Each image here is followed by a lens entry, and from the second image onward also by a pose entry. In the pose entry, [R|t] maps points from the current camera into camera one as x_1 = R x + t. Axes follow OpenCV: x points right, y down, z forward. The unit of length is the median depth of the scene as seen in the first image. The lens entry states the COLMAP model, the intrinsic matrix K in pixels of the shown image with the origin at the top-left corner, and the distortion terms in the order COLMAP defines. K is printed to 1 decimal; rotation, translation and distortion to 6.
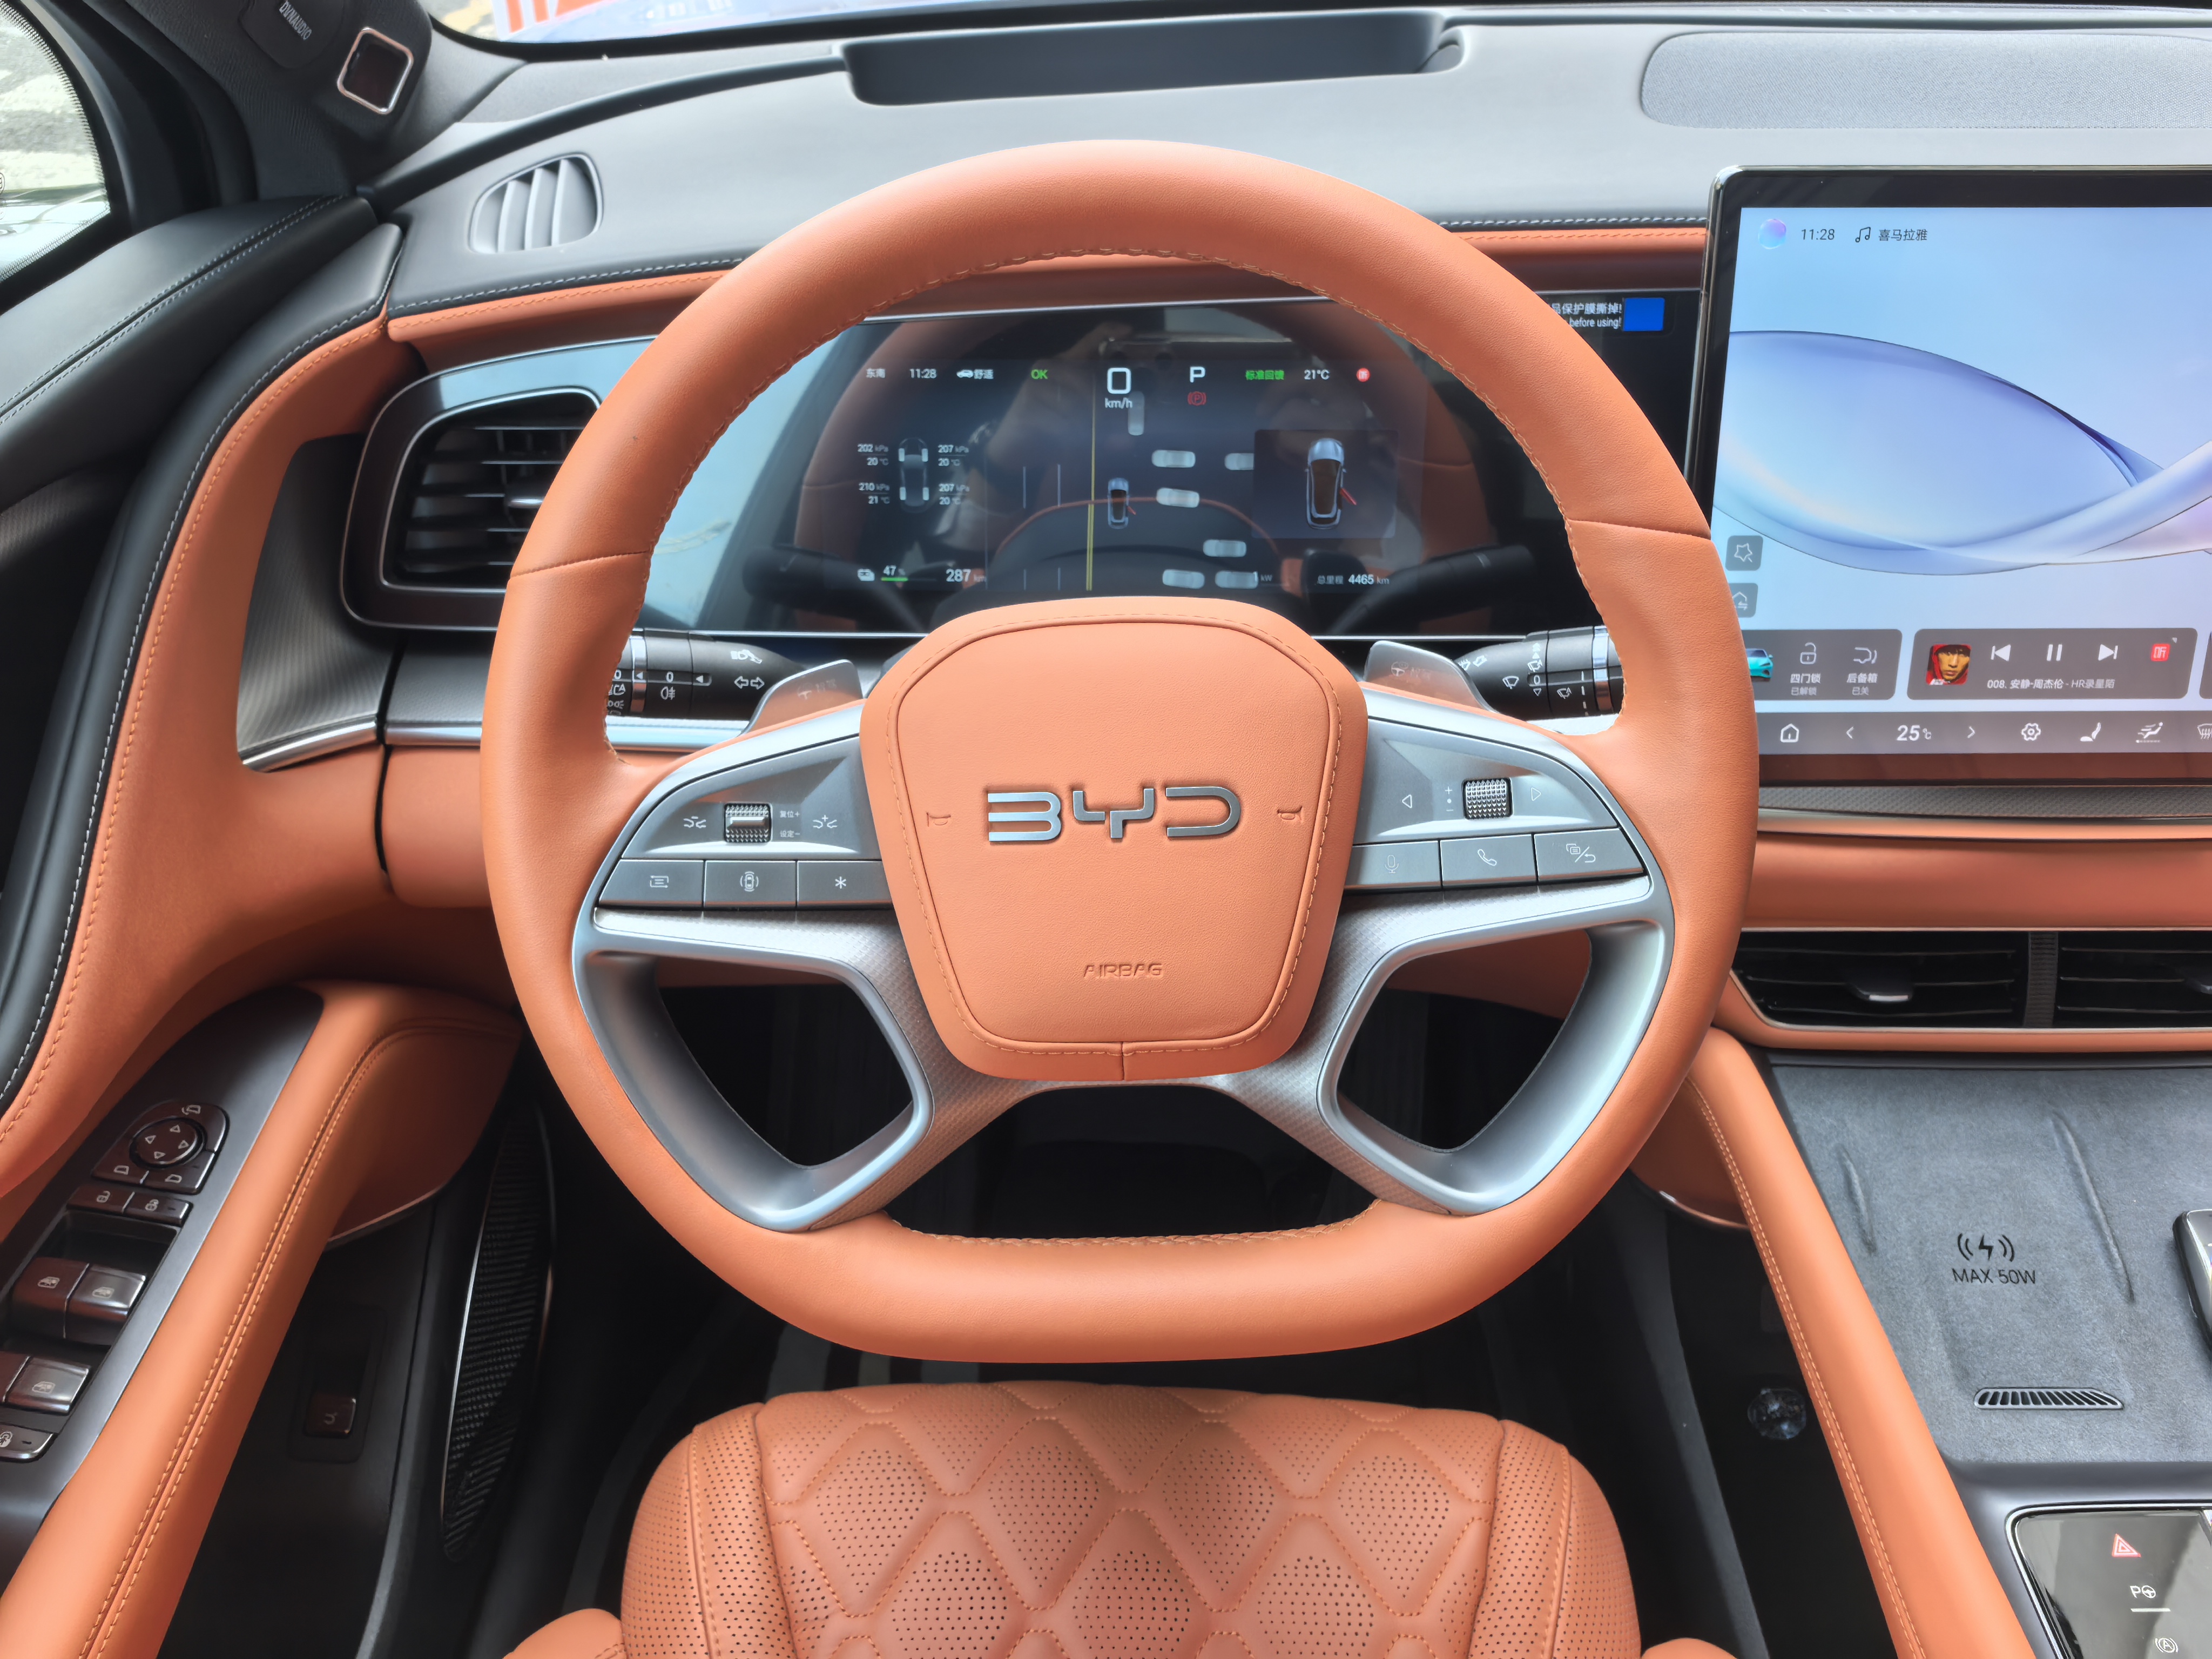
lens RADIAL K [[1833.5, 0, 1101.6], [0, 1833.5, 854.9], [0, 0, 1]] dist [0.037498, -0.103967]
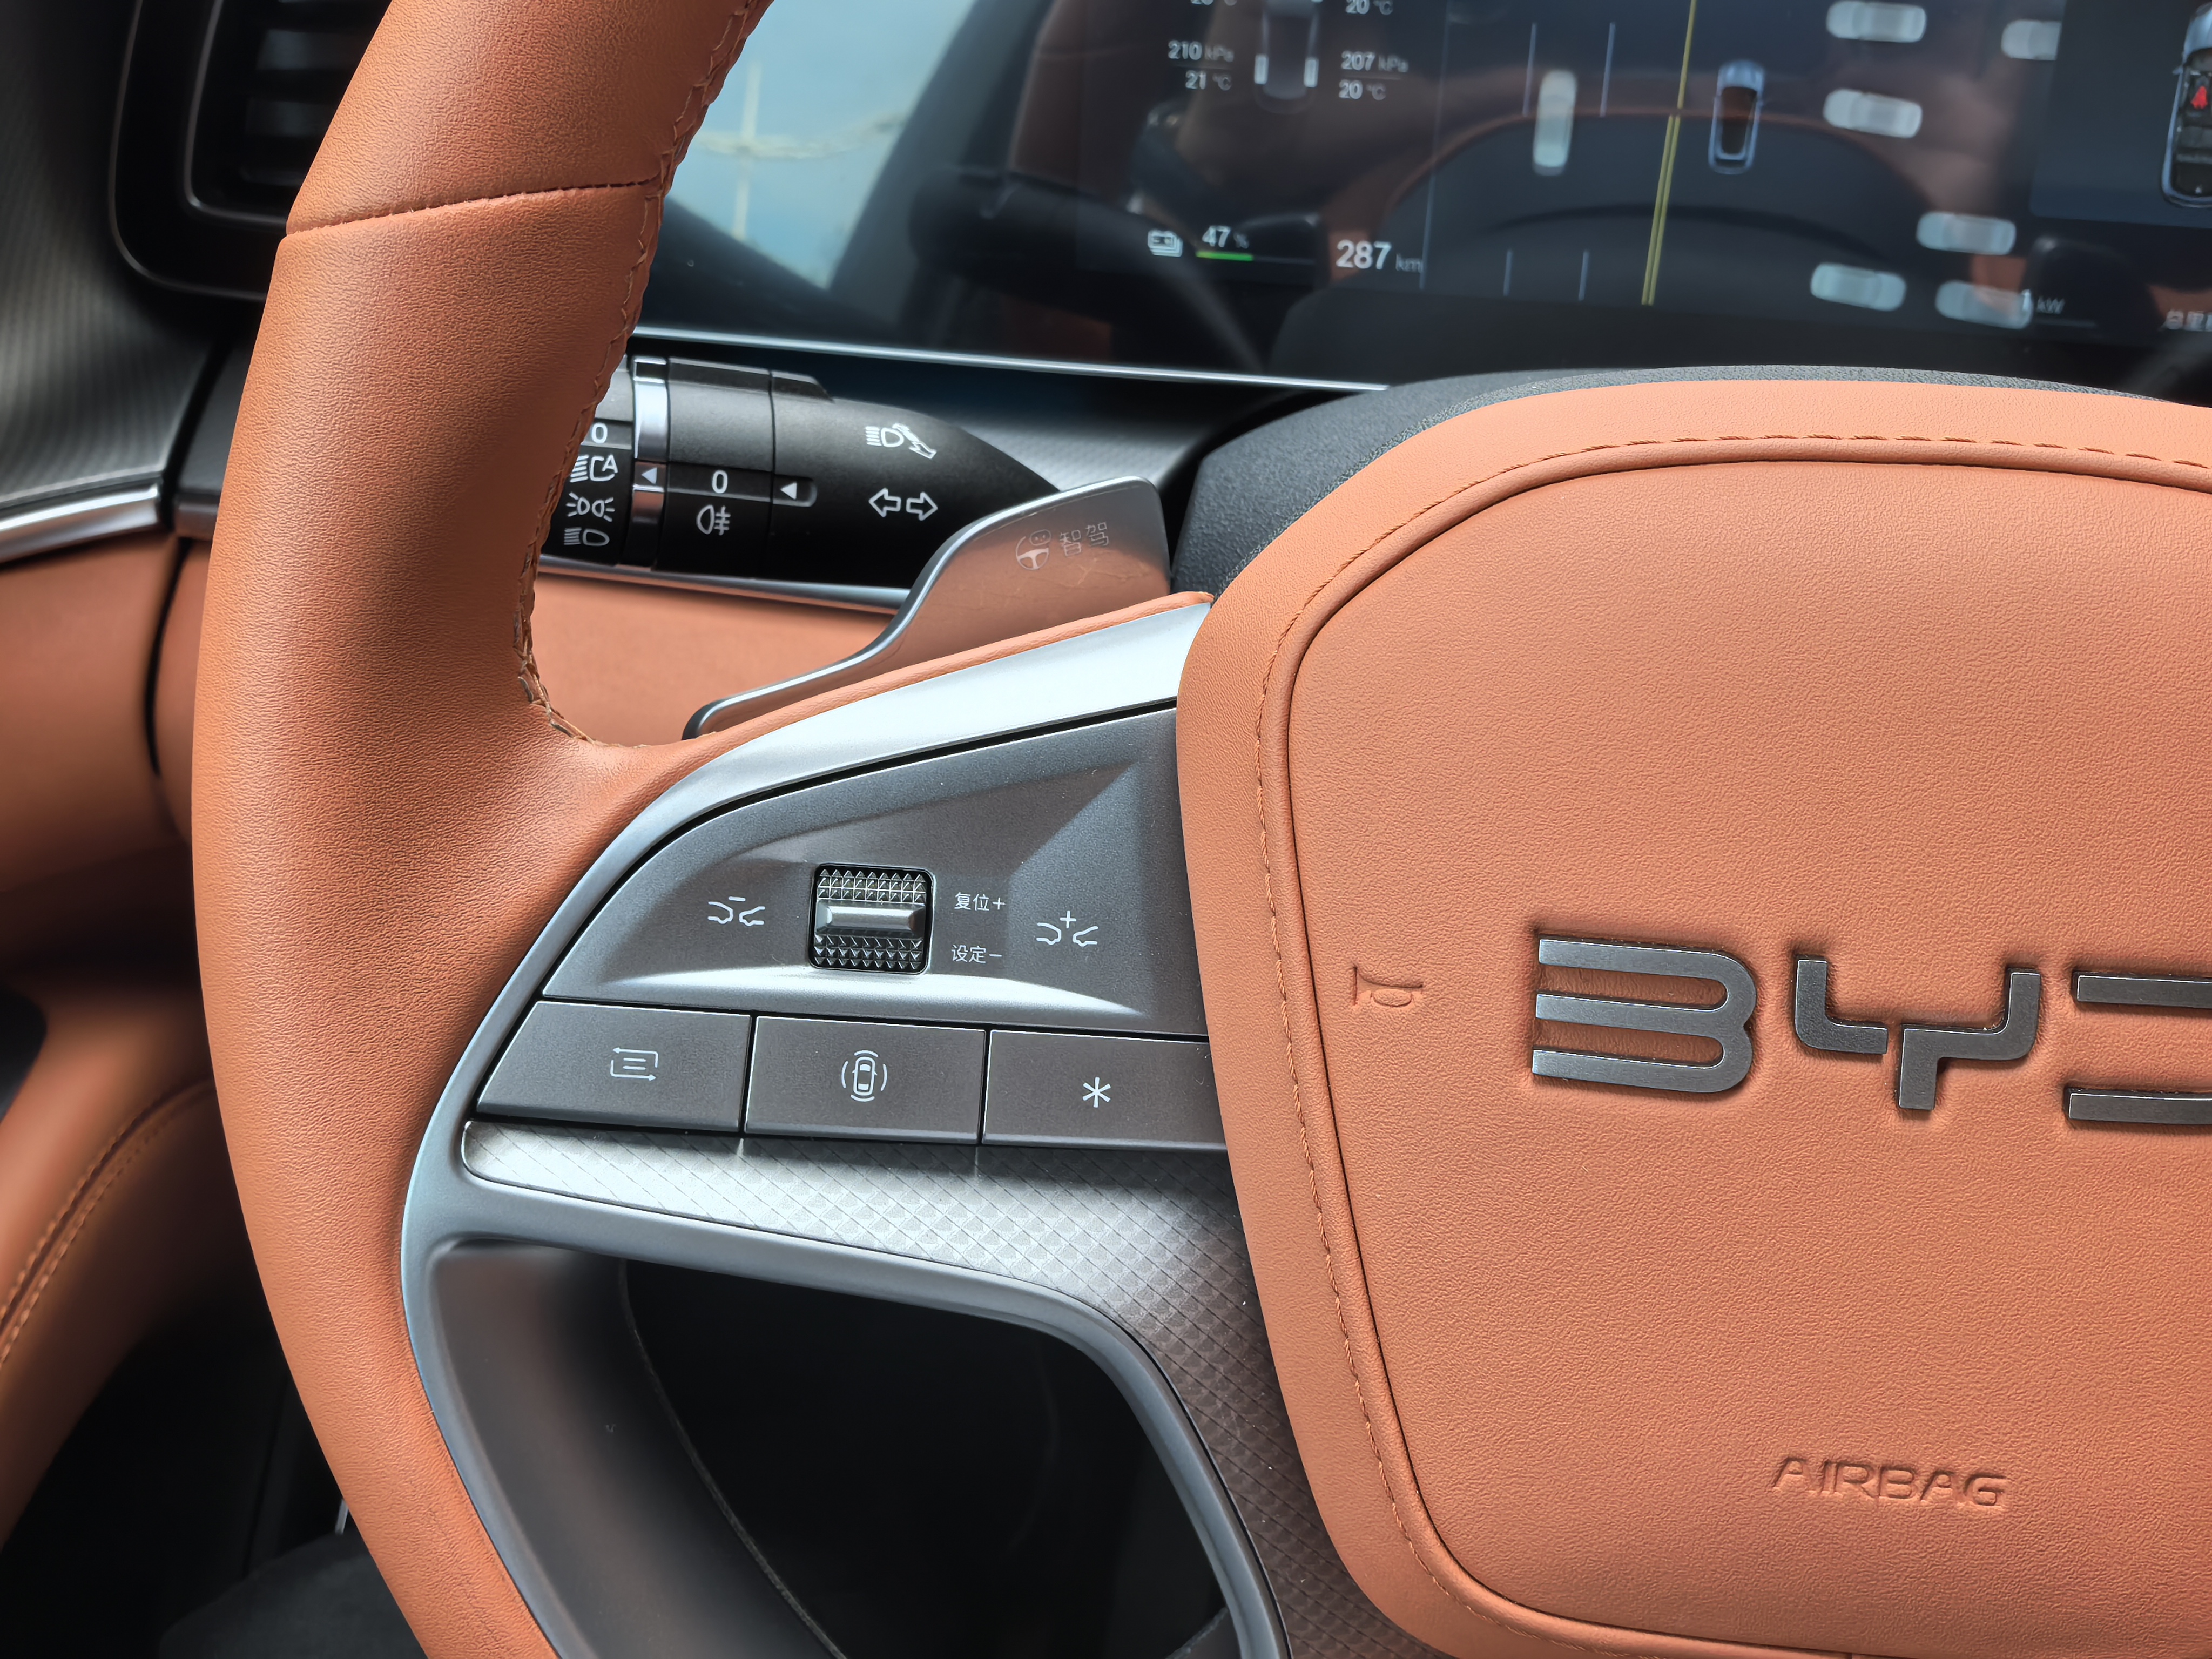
lens RADIAL K [[2509.3, 0, 1102.4], [0, 2509.3, 876.6], [0, 0, 1]] dist [0.015777, -0.104403]
pose [[0.991004, 0.087775, -0.101023, -0.073102], [-0.076087, 0.990535, 0.114246, -0.071407], [0.110095, -0.105532, 0.988303, 0.385122]]
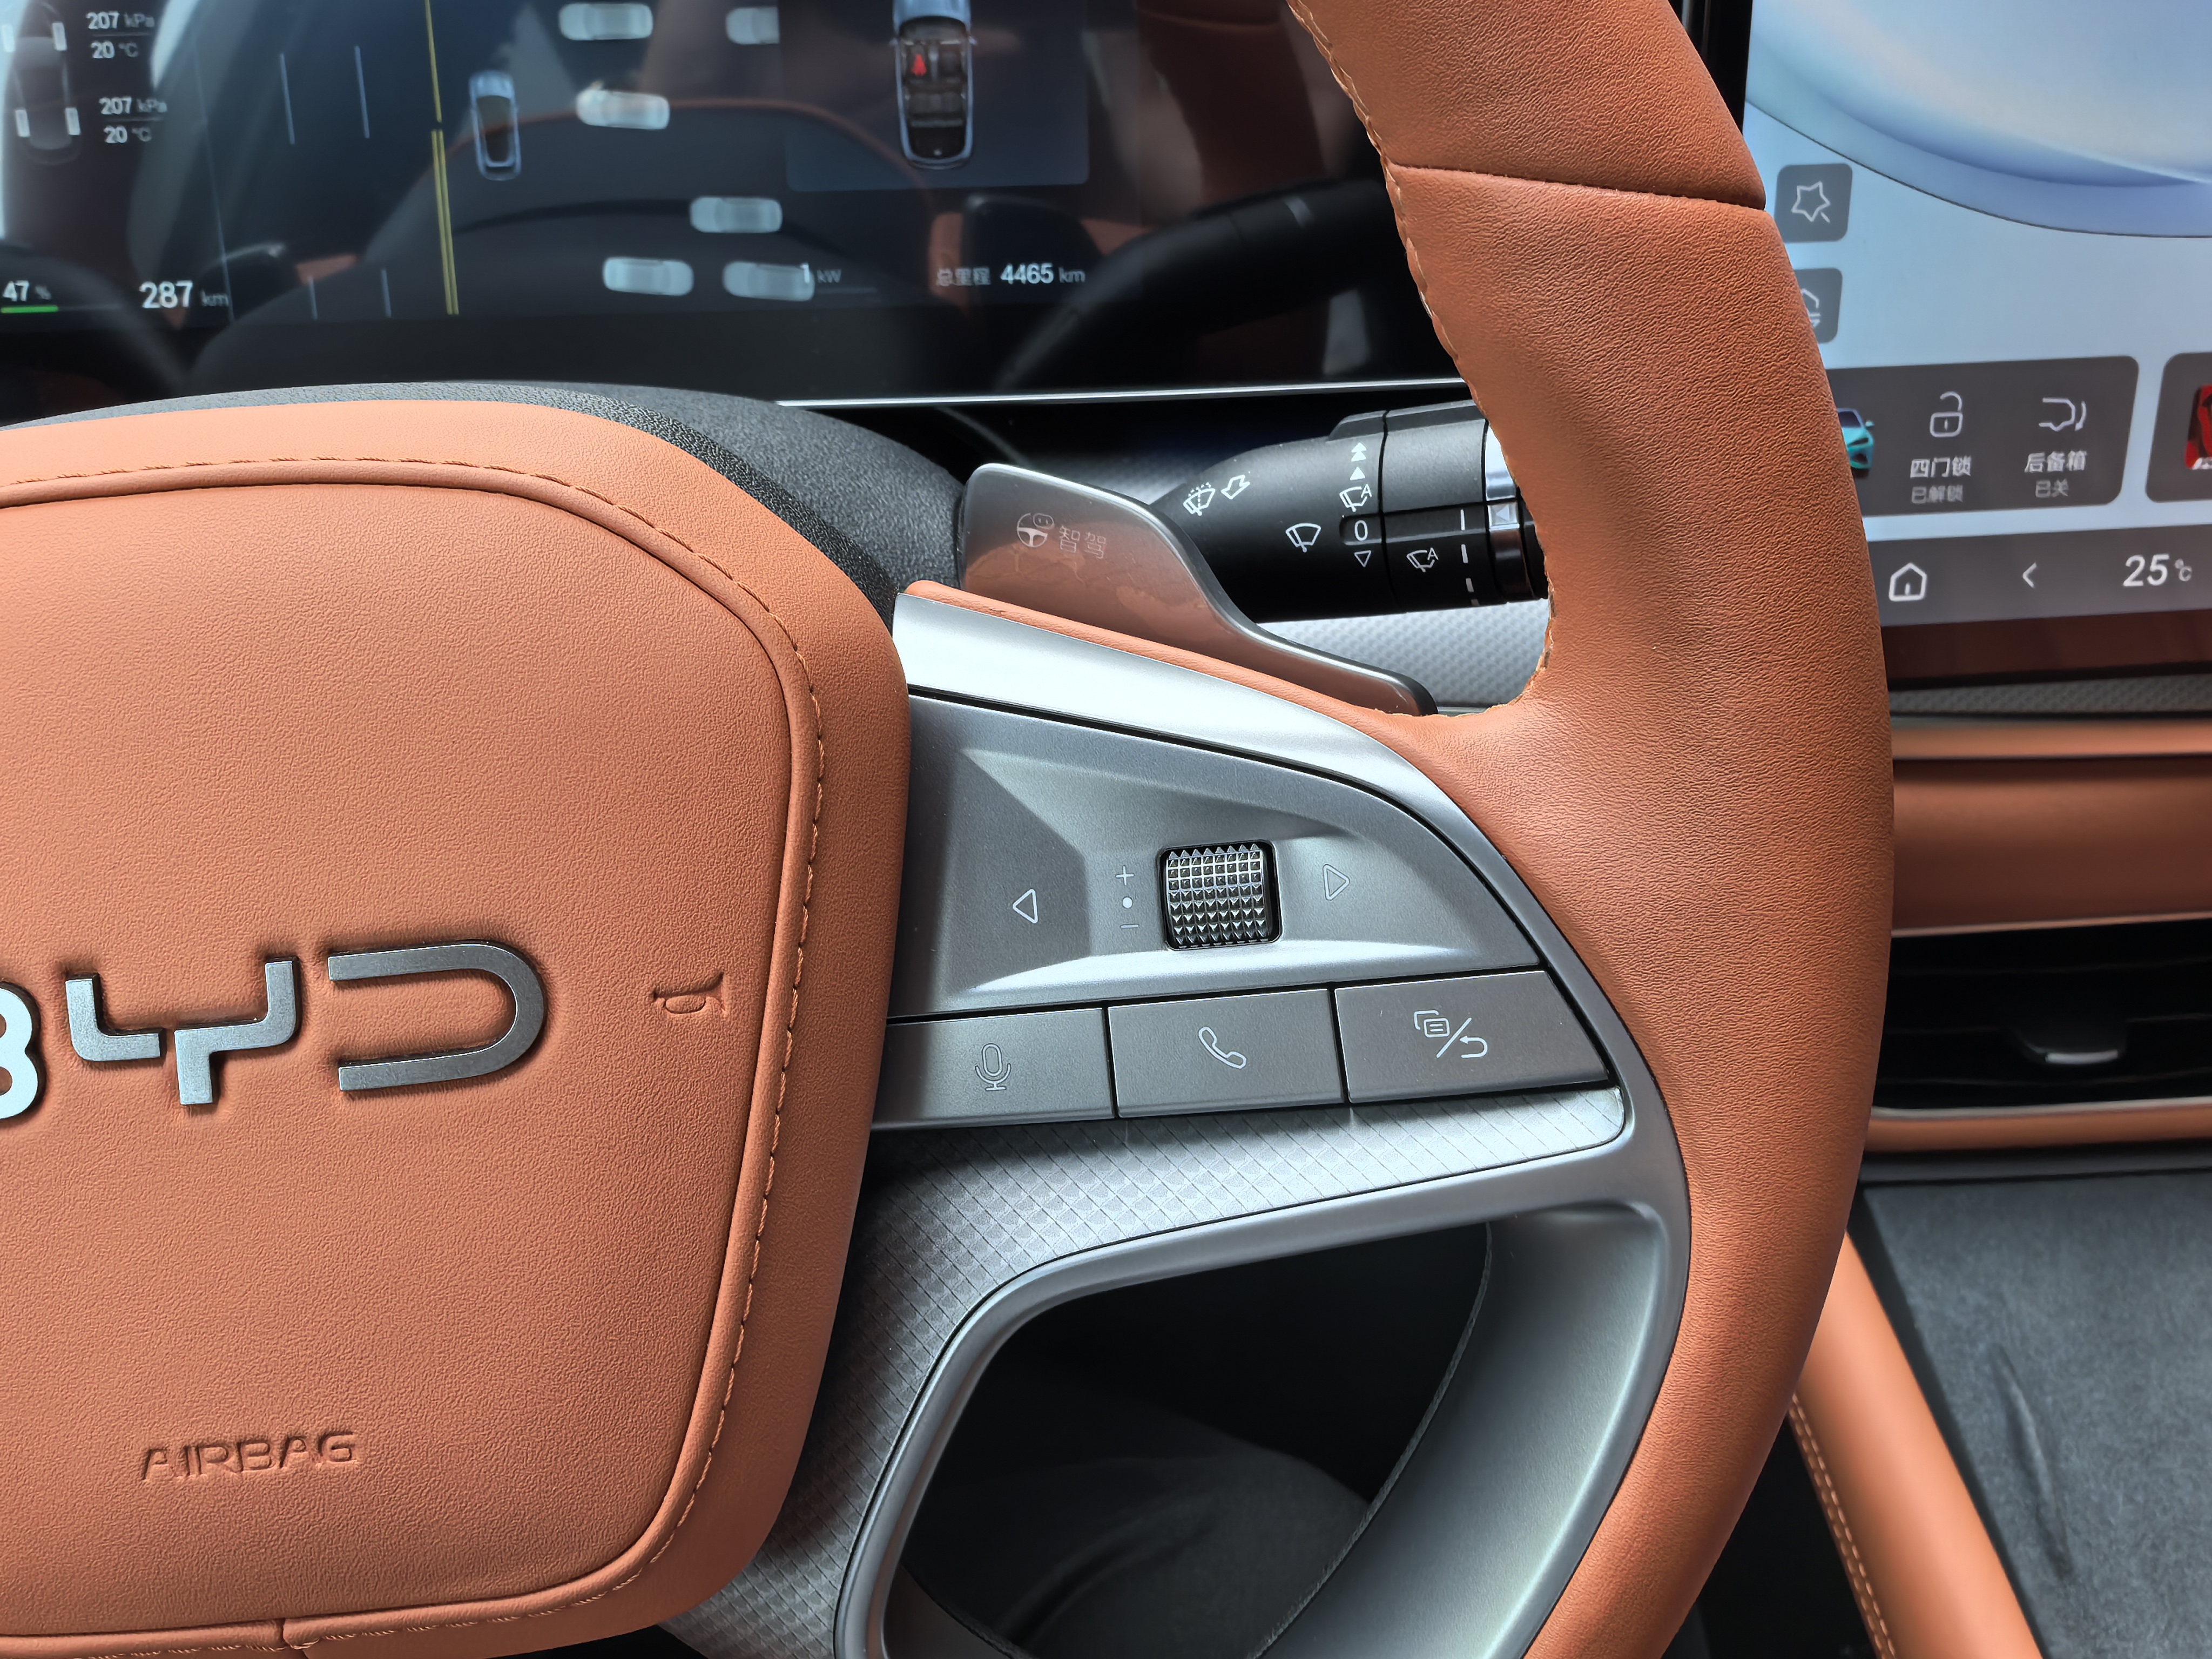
lens RADIAL K [[2509.3, 0, 1102.4], [0, 2509.3, 876.6], [0, 0, 1]] dist [0.015777, -0.104403]
pose [[0.995528, -0.056161, 0.075957, 0.113787], [0.046797, 0.991683, 0.119893, -0.079160], [-0.082059, -0.115802, 0.989877, 0.368134]]
